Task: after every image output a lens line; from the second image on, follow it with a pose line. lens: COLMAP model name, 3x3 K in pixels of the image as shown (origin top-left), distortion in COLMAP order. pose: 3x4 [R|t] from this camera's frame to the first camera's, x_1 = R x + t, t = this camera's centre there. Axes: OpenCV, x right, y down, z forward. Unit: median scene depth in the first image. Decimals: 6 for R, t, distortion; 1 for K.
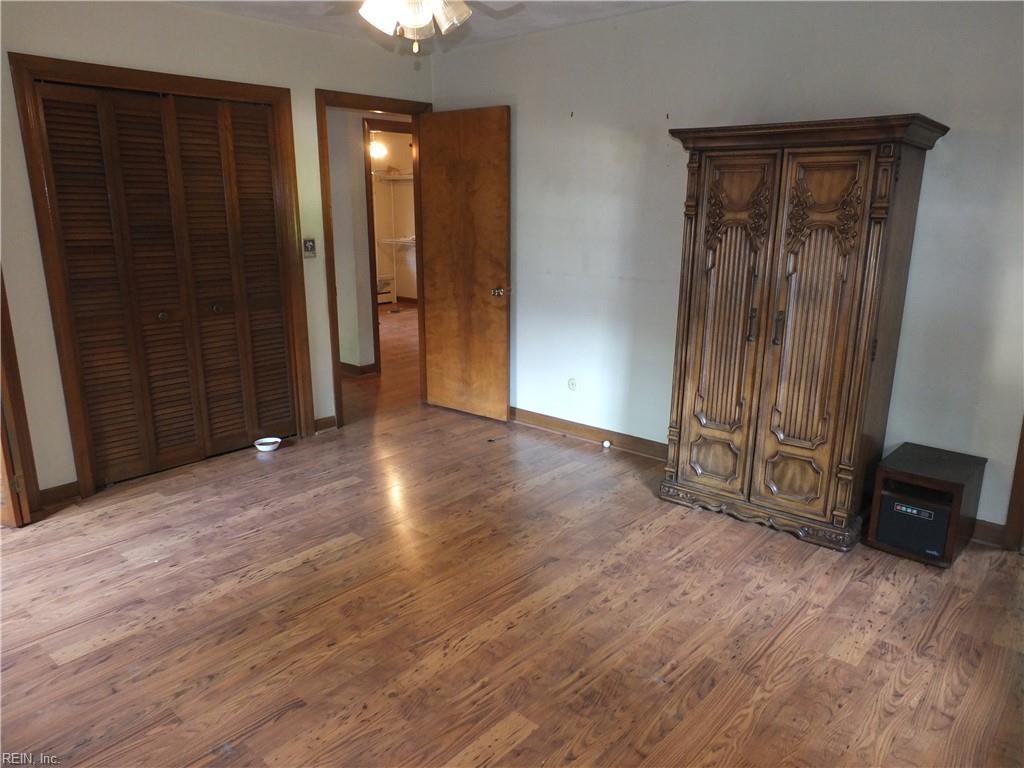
lens RADIAL K [[701.8, 0, 512.8], [0, 701.8, 384.4], [0, 0, 1]] dist [-0.018547, 0.005643]
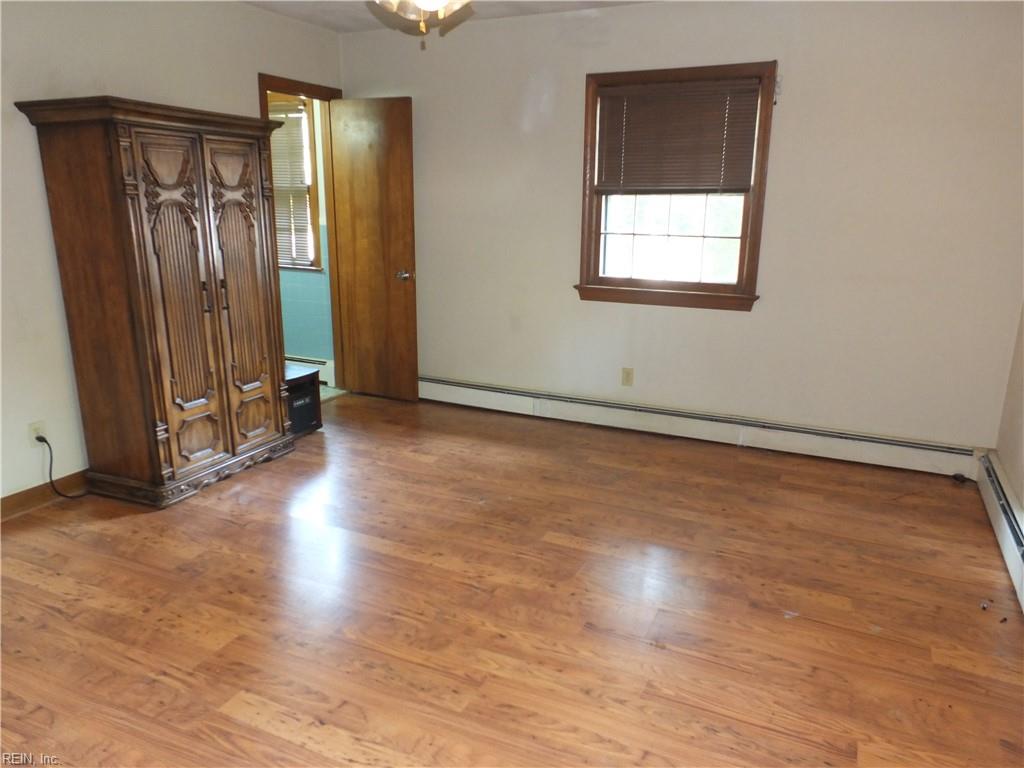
lens RADIAL K [[701.8, 0, 515.8], [0, 701.8, 386.9], [0, 0, 1]] dist [-0.018547, 0.005643]
pose [[-0.258721, -0.266174, 0.928555, -1.057685], [0.221339, 0.919372, 0.325213, -0.263501], [-0.940251, 0.289664, -0.178946, 1.021767]]
